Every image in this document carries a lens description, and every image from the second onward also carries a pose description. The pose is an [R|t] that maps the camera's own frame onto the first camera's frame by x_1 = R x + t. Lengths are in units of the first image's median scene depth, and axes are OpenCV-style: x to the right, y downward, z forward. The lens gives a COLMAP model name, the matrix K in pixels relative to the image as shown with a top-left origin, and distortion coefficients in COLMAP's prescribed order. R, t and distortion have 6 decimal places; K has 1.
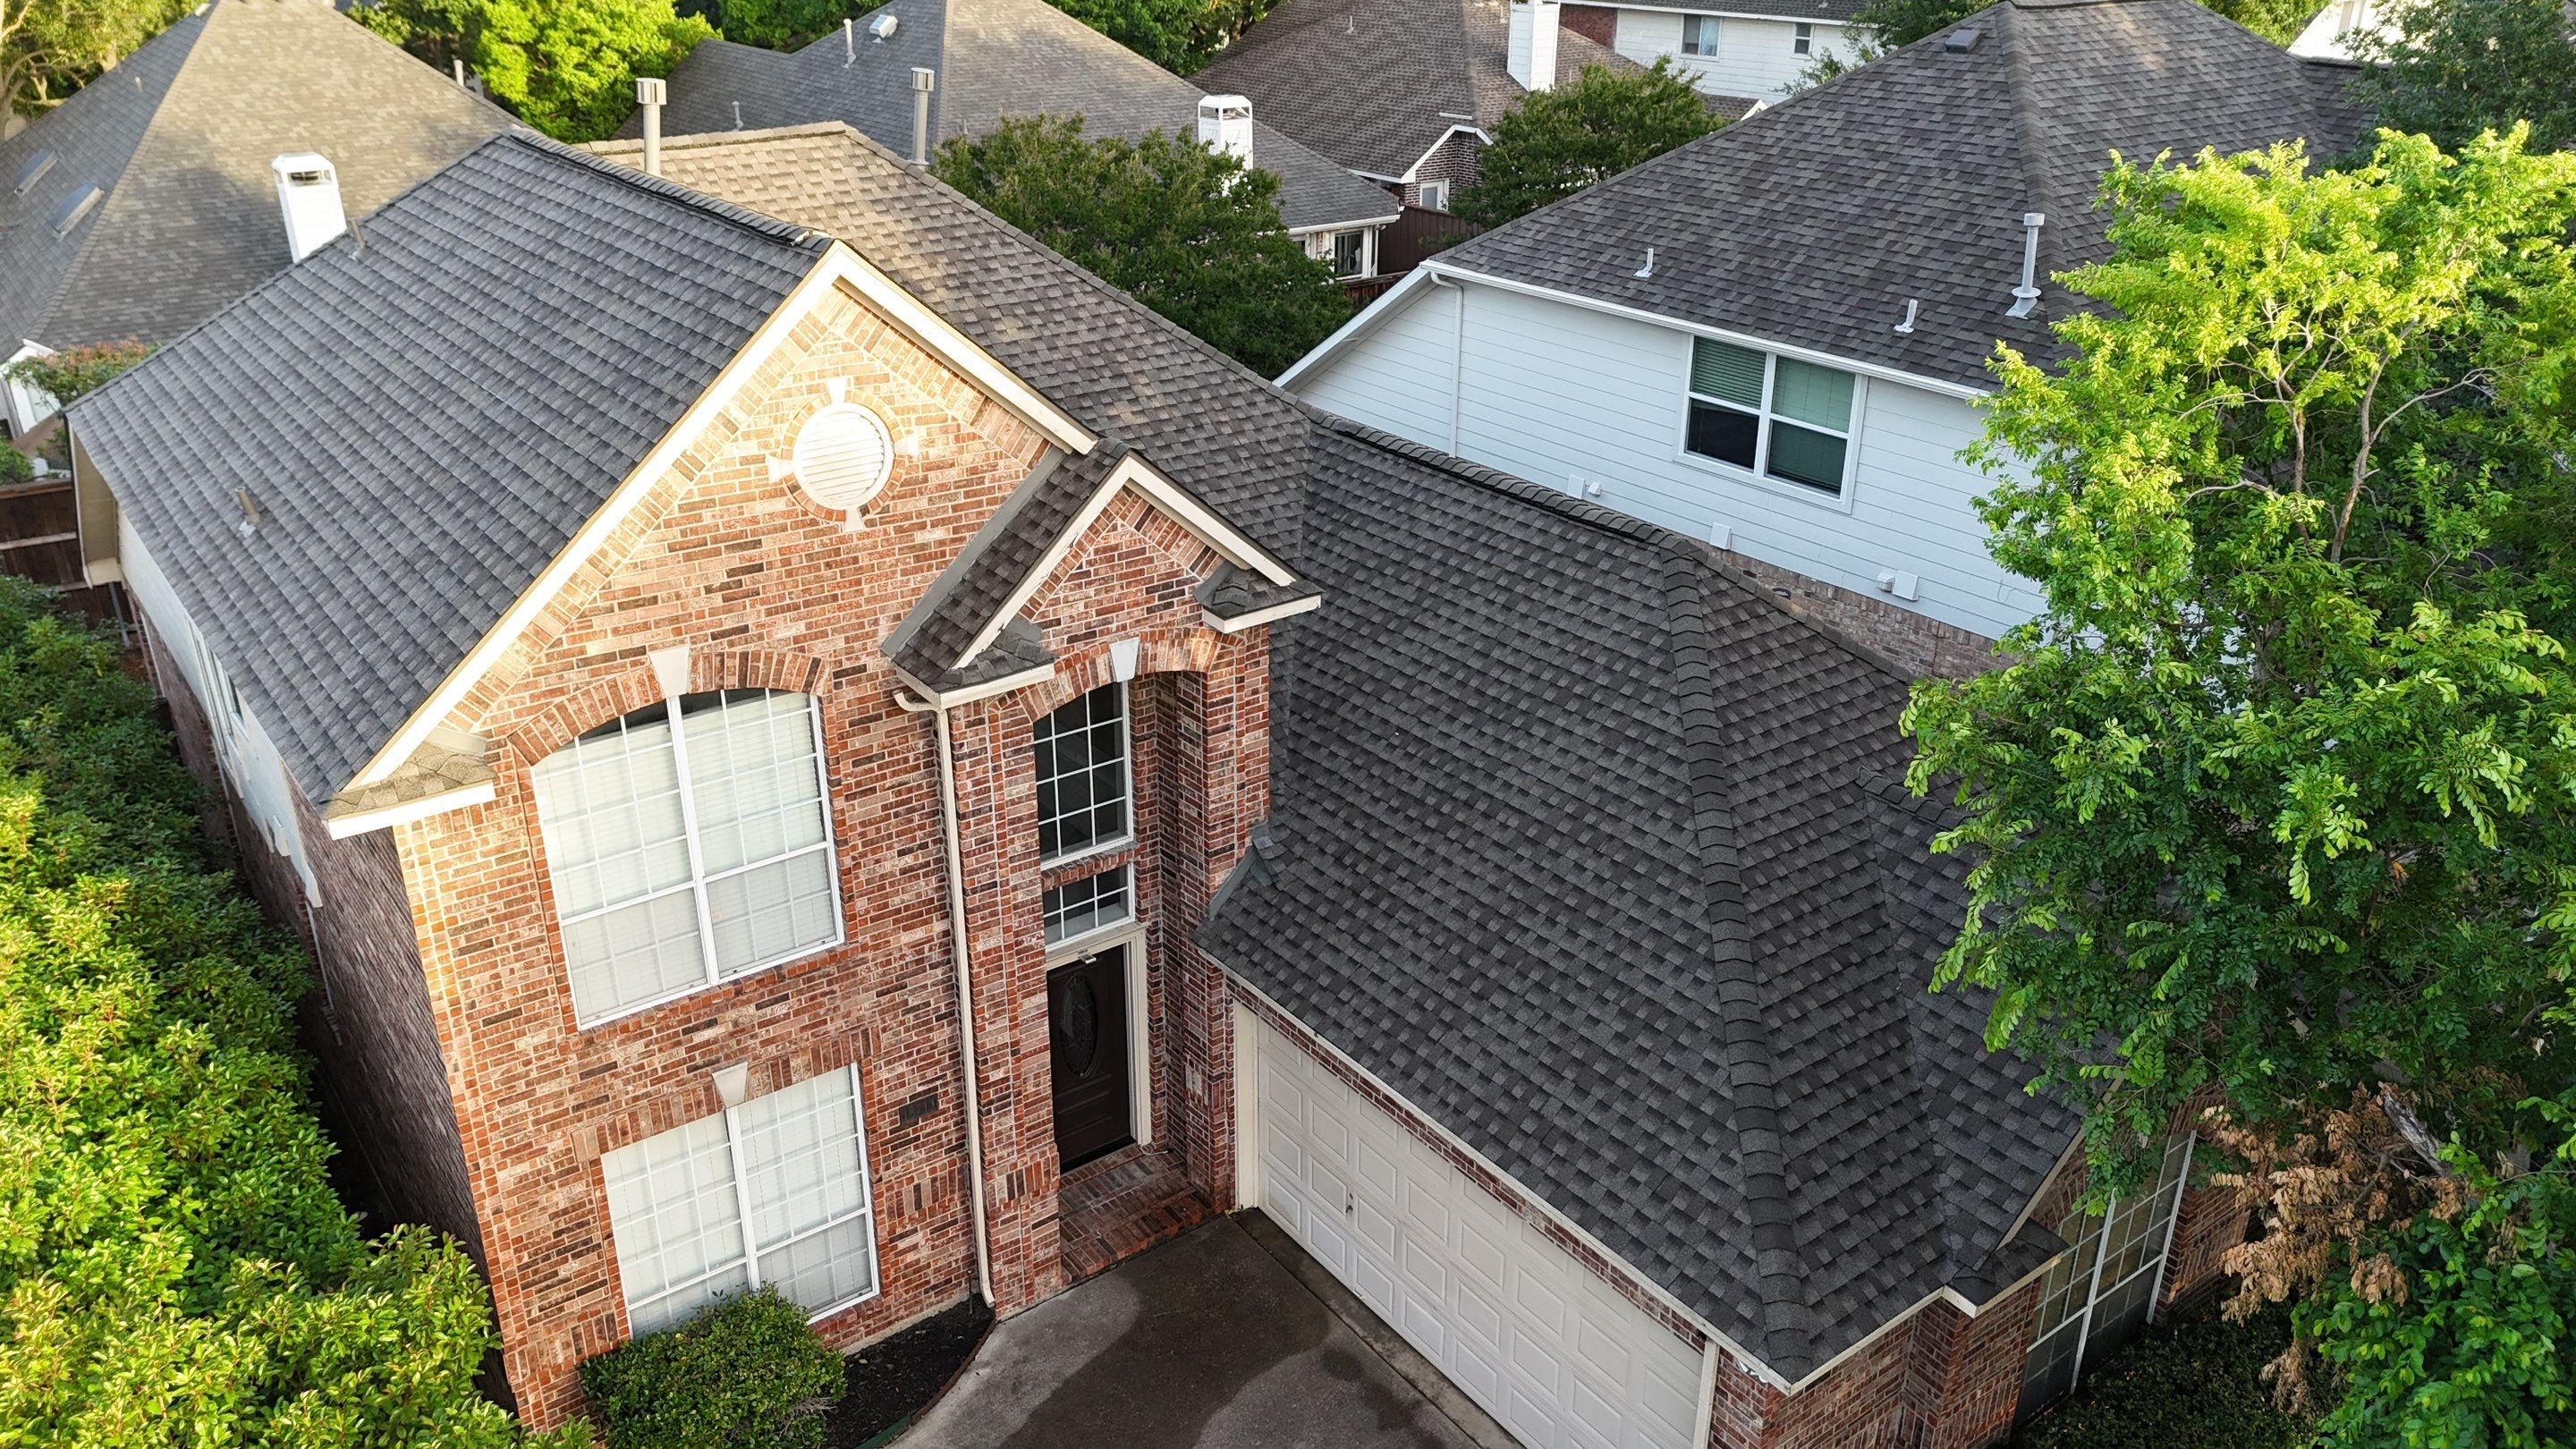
lens RADIAL K [[1949.4, 0, 1288.0], [0, 1949.4, 724.5], [0, 0, 1]] dist [0.086441, -0.180613]
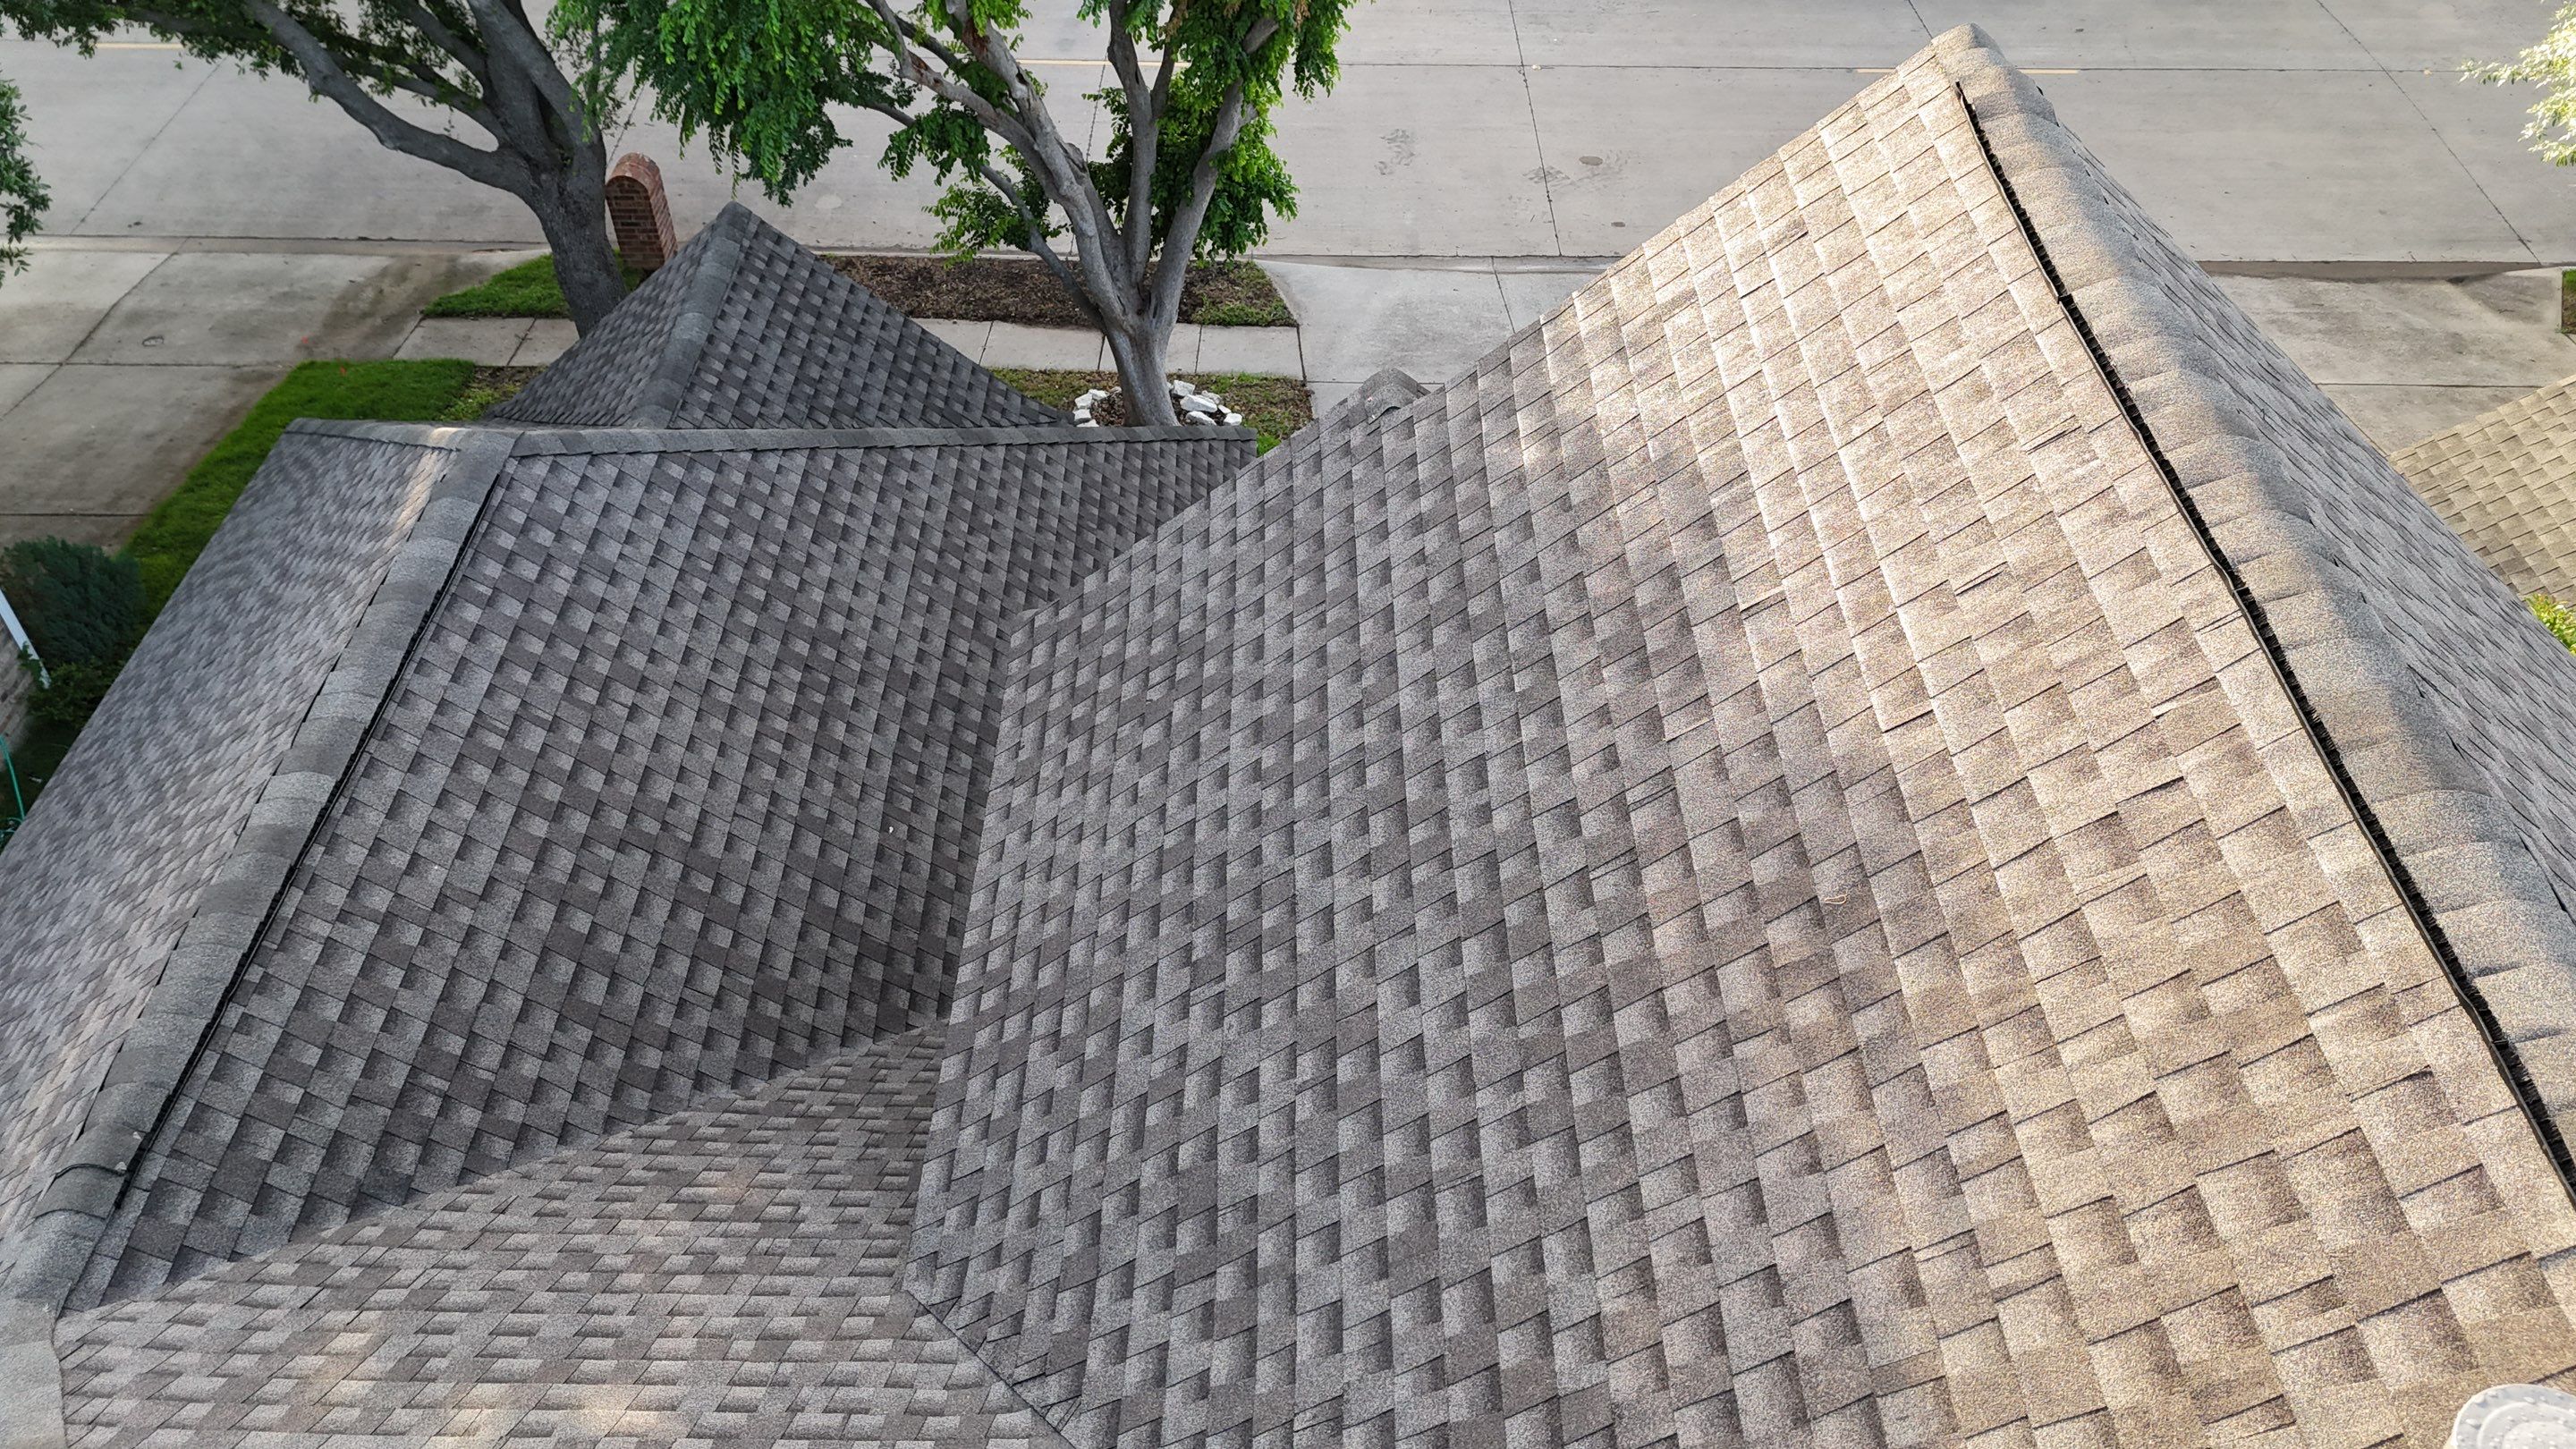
lens RADIAL K [[1888.8, 0, 1288.0], [0, 1888.8, 724.5], [0, 0, 1]] dist [0.110255, -0.155609]
pose [[-0.801060, -0.424535, 0.421988, -0.335432], [0.223792, 0.441445, 0.868933, -0.594361], [-0.555176, 0.790504, -0.258616, 1.247370]]
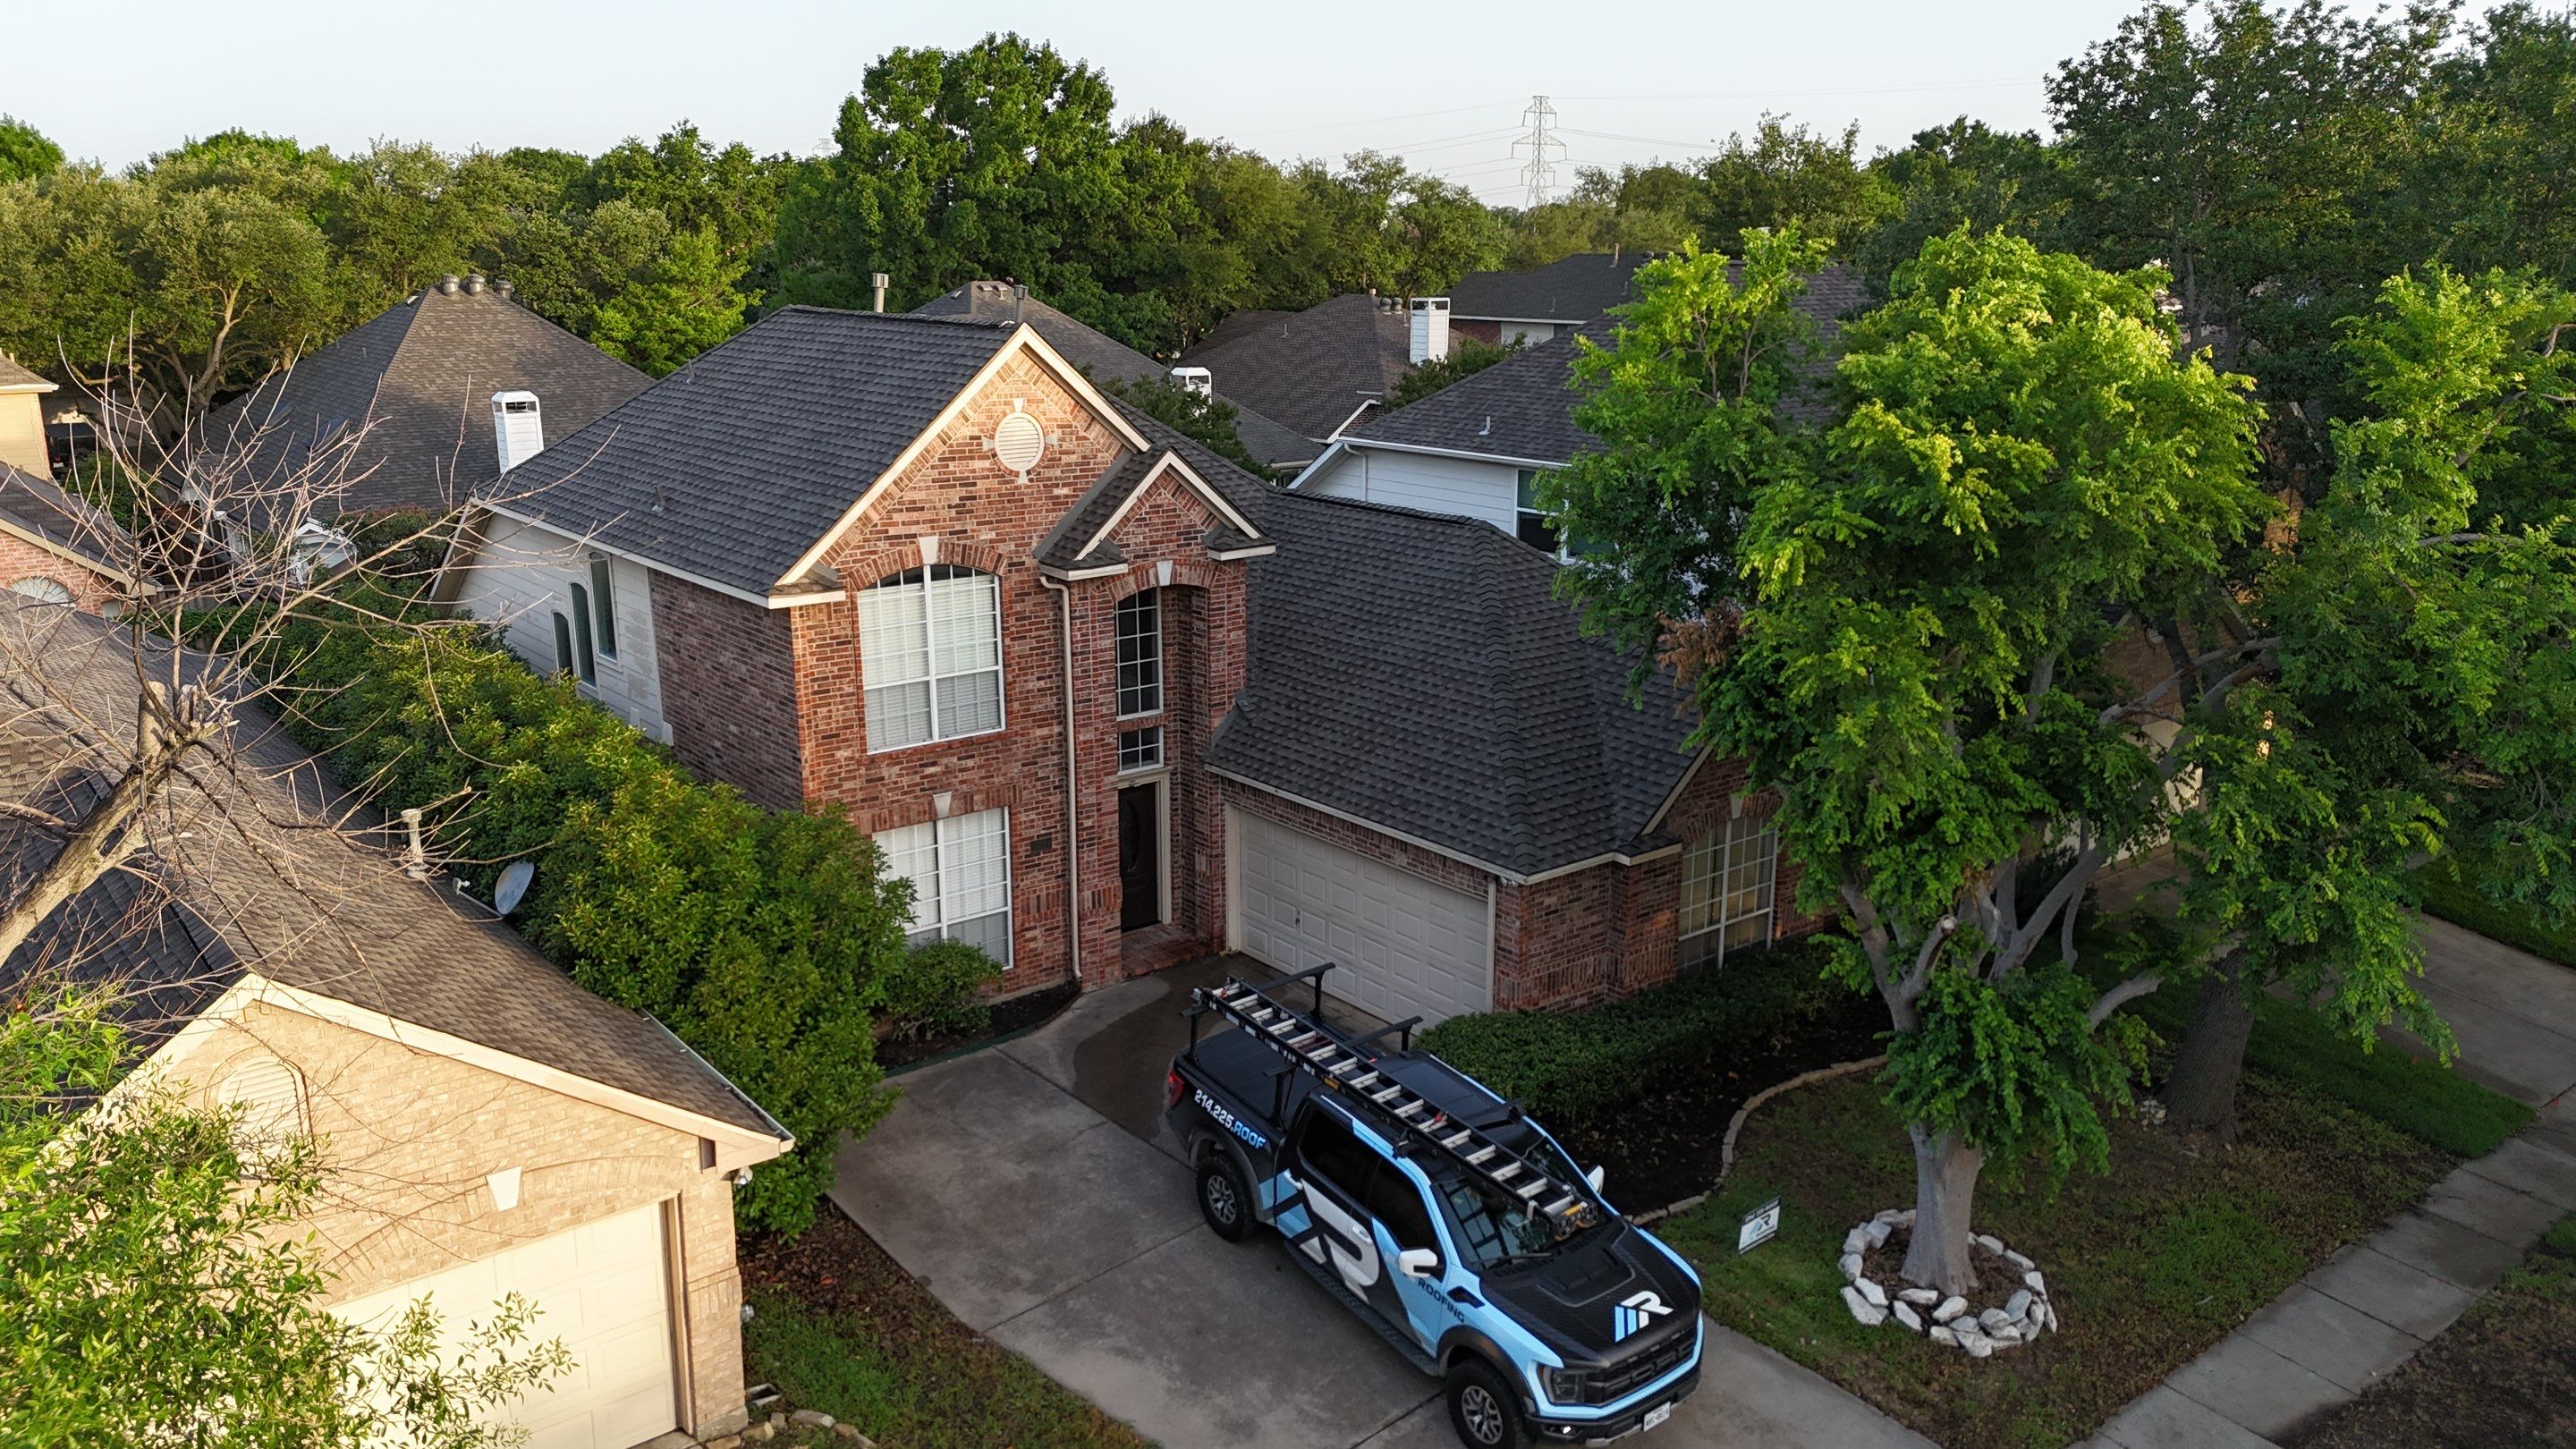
lens RADIAL K [[1949.4, 0, 1288.0], [0, 1949.4, 724.5], [0, 0, 1]] dist [0.086441, -0.180613]
pose [[0.999497, -0.010274, 0.029992, -0.027118], [0.015234, 0.985297, -0.170167, 0.408152], [-0.027803, 0.170539, 0.984959, -0.722434]]
